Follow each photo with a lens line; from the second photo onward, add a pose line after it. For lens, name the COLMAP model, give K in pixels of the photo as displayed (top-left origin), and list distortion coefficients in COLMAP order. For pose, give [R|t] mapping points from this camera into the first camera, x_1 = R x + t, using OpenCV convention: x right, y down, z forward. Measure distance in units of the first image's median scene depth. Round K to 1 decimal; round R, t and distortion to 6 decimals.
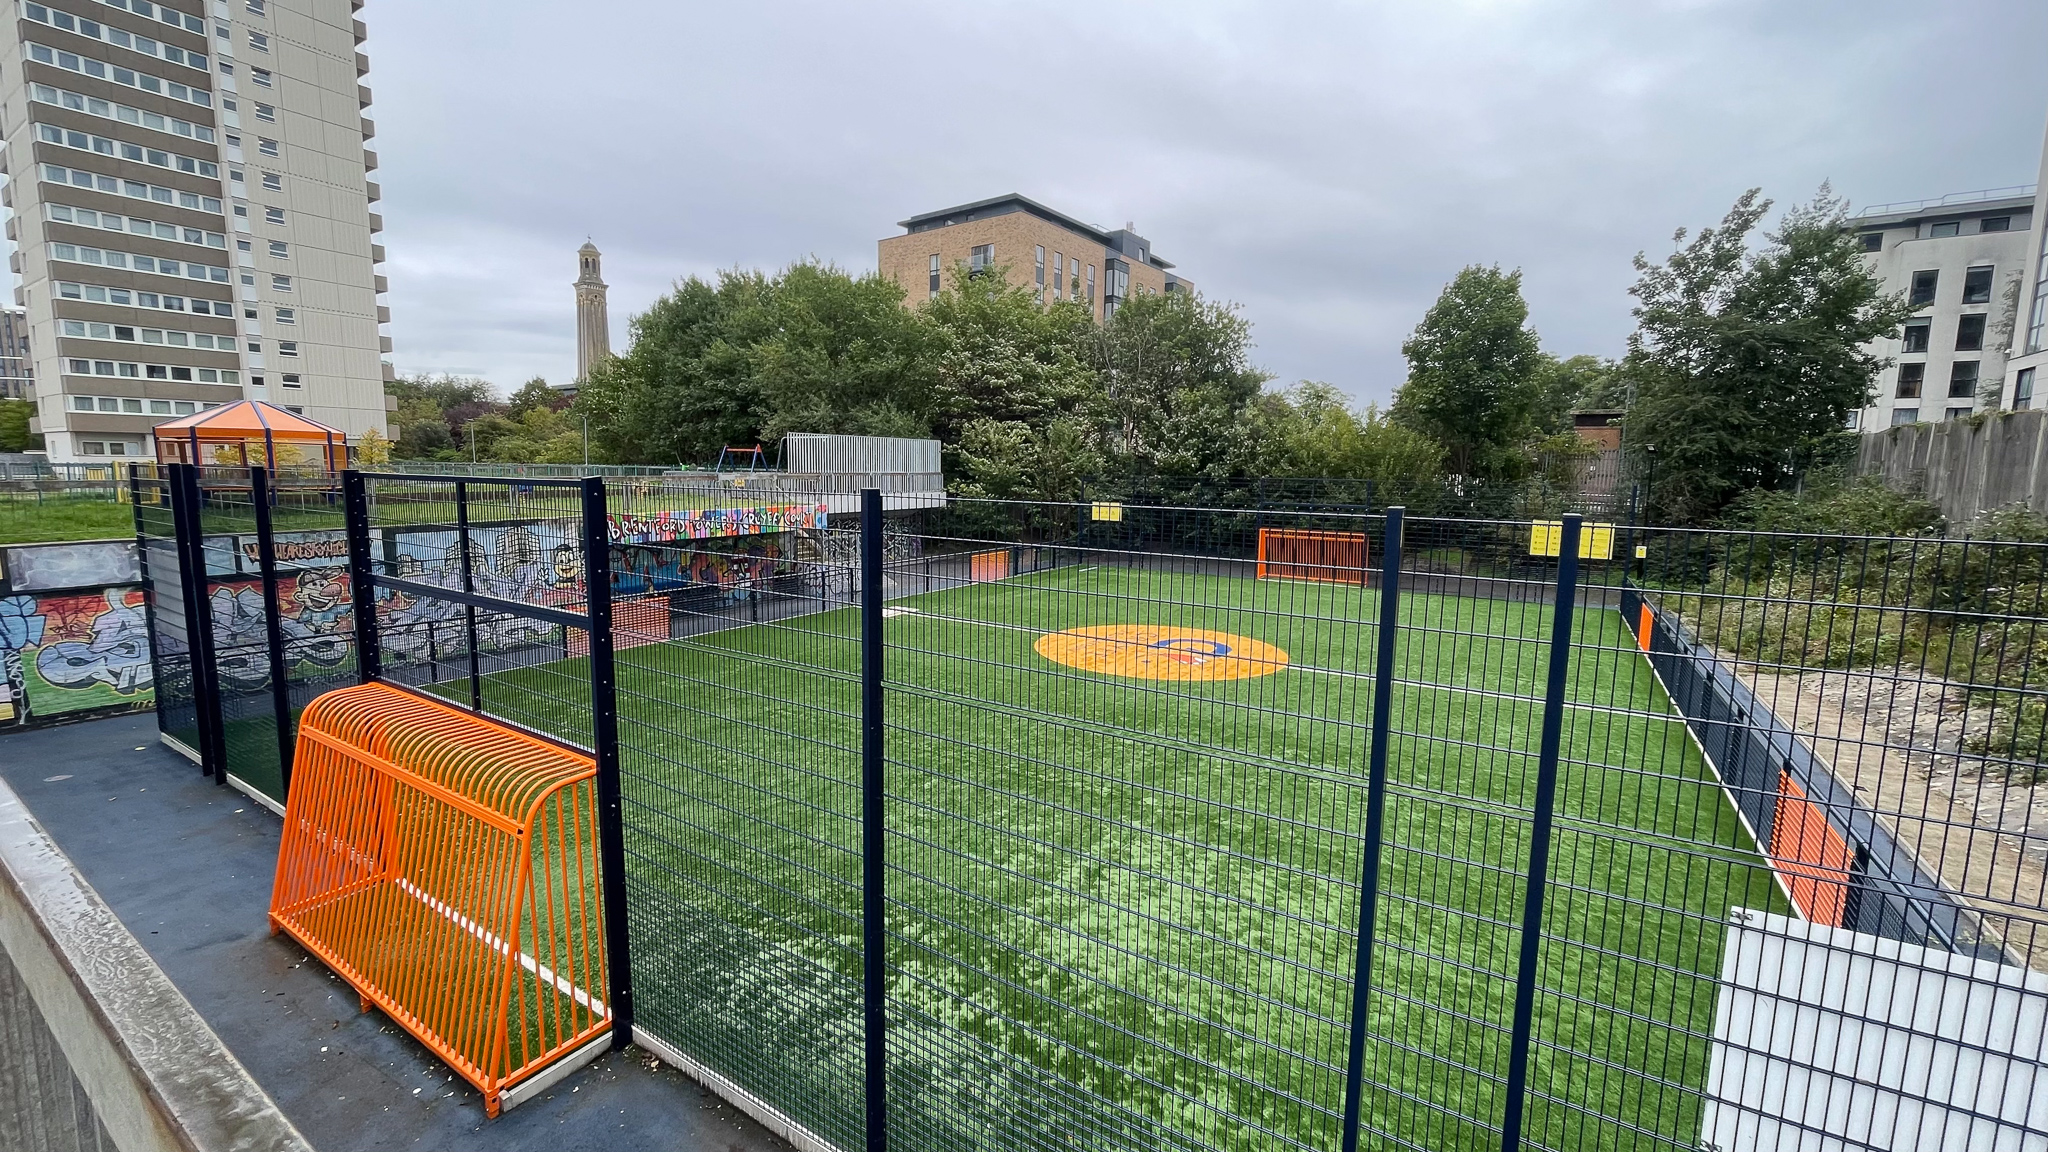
lens RADIAL K [[822.0, 0, 1012.1], [0, 822.0, 573.0], [0, 0, 1]] dist [0.000654, -0.001307]
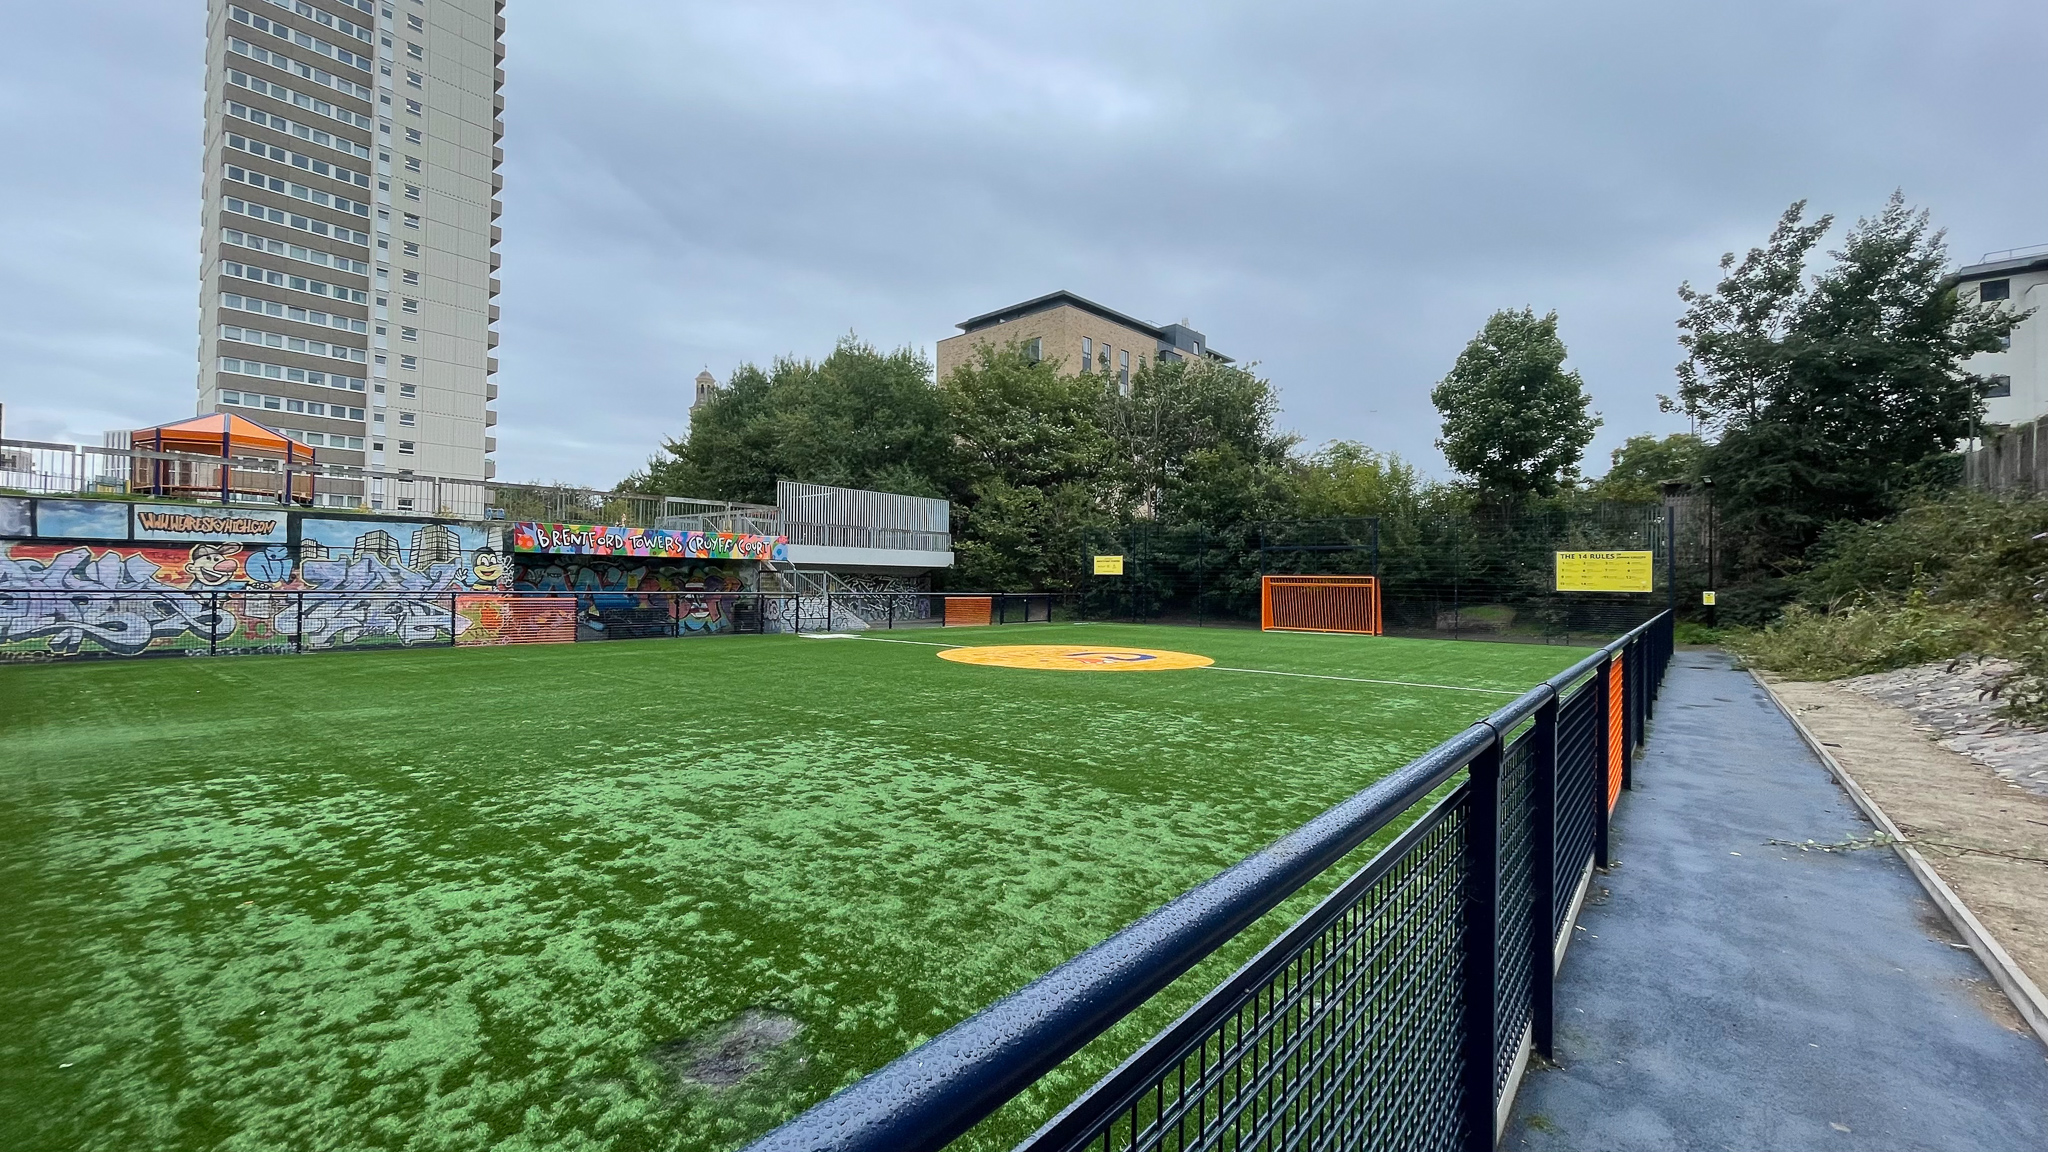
lens RADIAL K [[822.0, 0, 1016.3], [0, 822.0, 578.0], [0, 0, 1]] dist [0.000654, -0.001307]
pose [[0.992967, -0.001798, -0.118379, 0.107704], [-0.014502, 0.990508, -0.136689, 0.063784], [0.117501, 0.137445, 0.983515, 0.042257]]
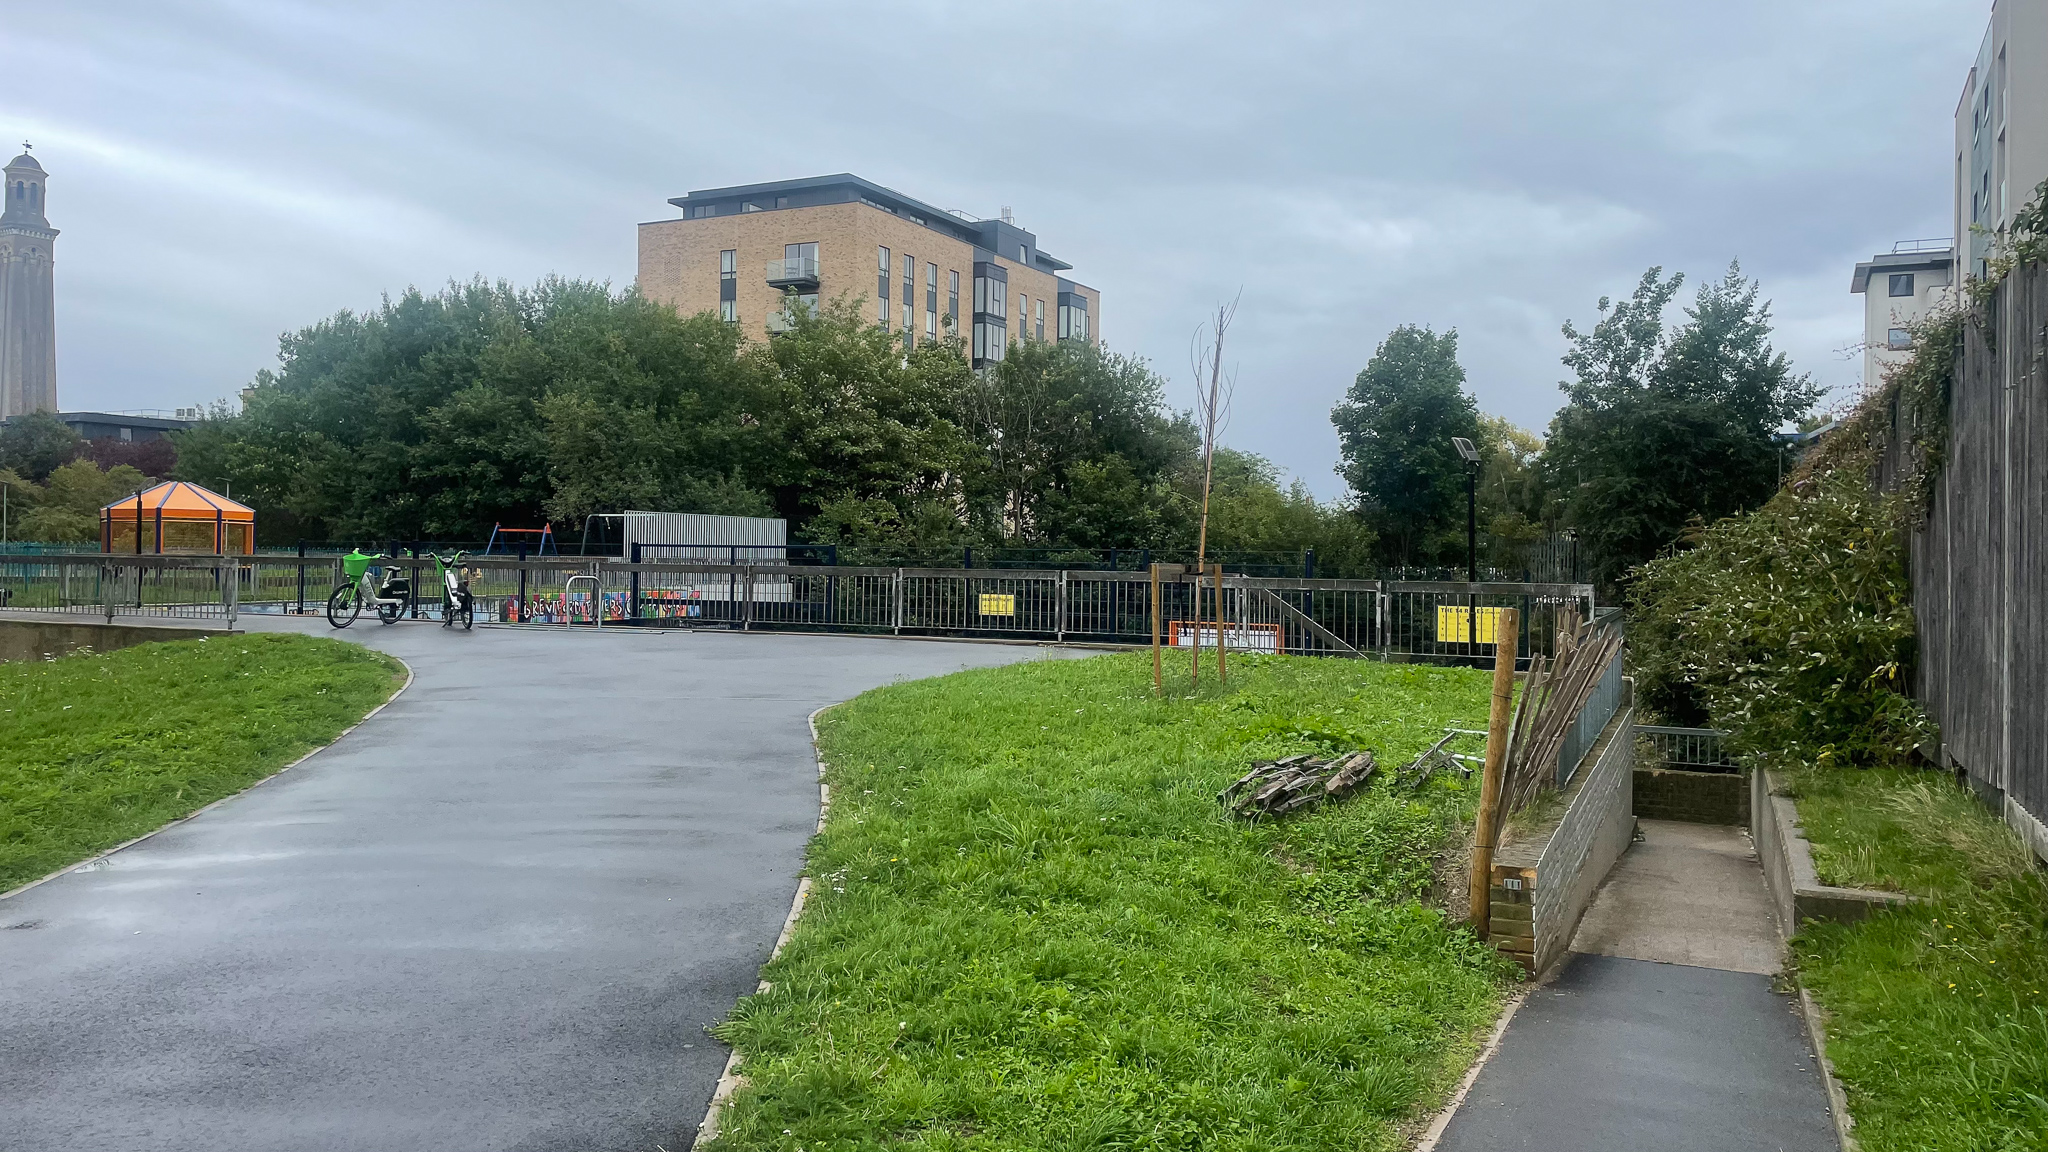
lens RADIAL K [[1572.1, 0, 1009.7], [0, 1572.1, 563.6], [0, 0, 1]] dist [0.058819, 0.004429]
pose [[0.989030, -0.000320, 0.147715, -0.097106], [0.019092, 0.991886, -0.125687, 0.076044], [-0.146476, 0.127129, 0.981011, -0.517681]]
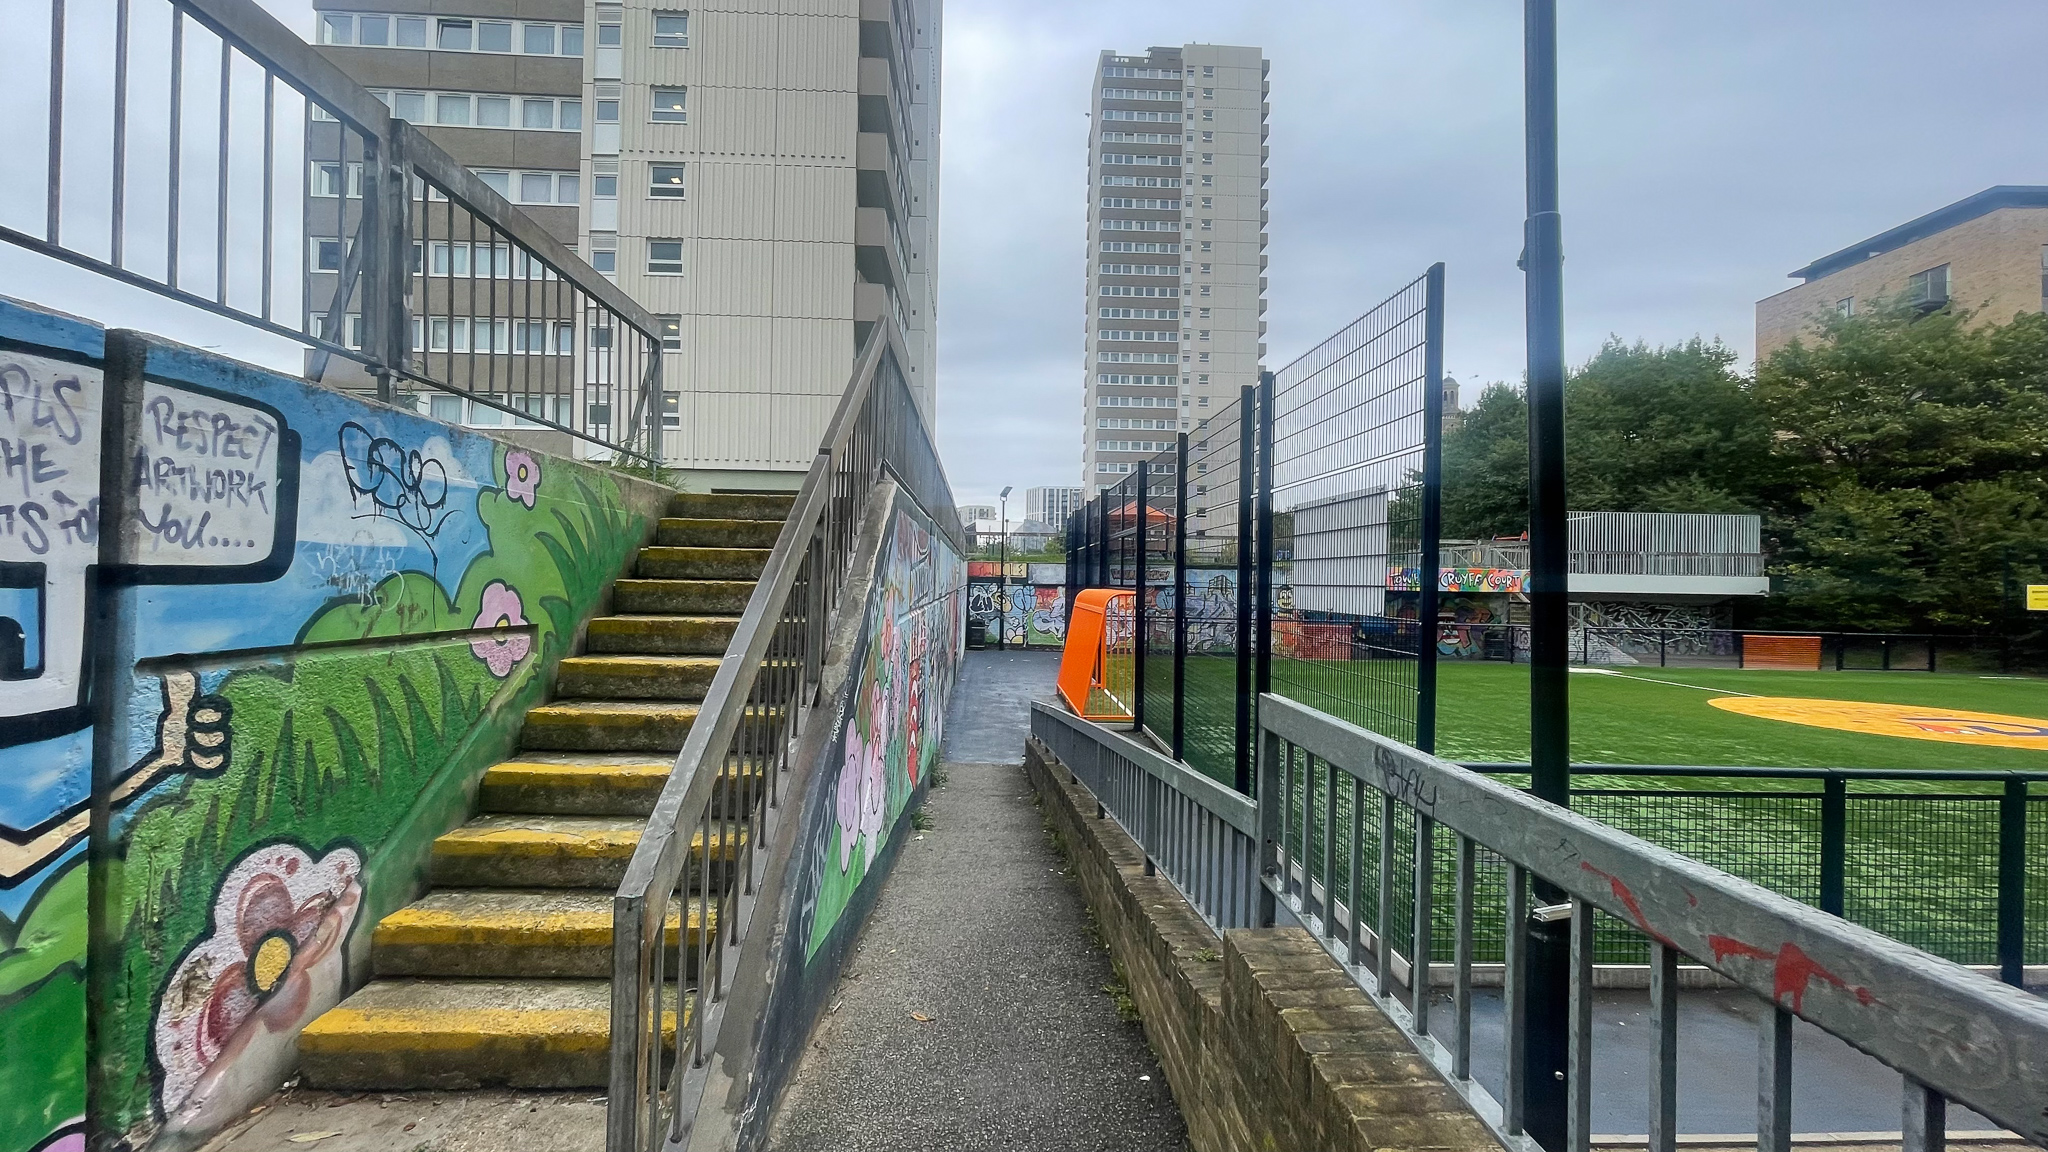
lens RADIAL K [[822.0, 0, 1012.1], [0, 822.0, 572.9], [0, 0, 1]] dist [0.000654, -0.001307]
pose [[0.570056, -0.009130, -0.821555, 0.158445], [-0.119212, 0.988437, -0.093702, 0.062493], [0.812911, 0.151355, 0.562376, -0.074440]]
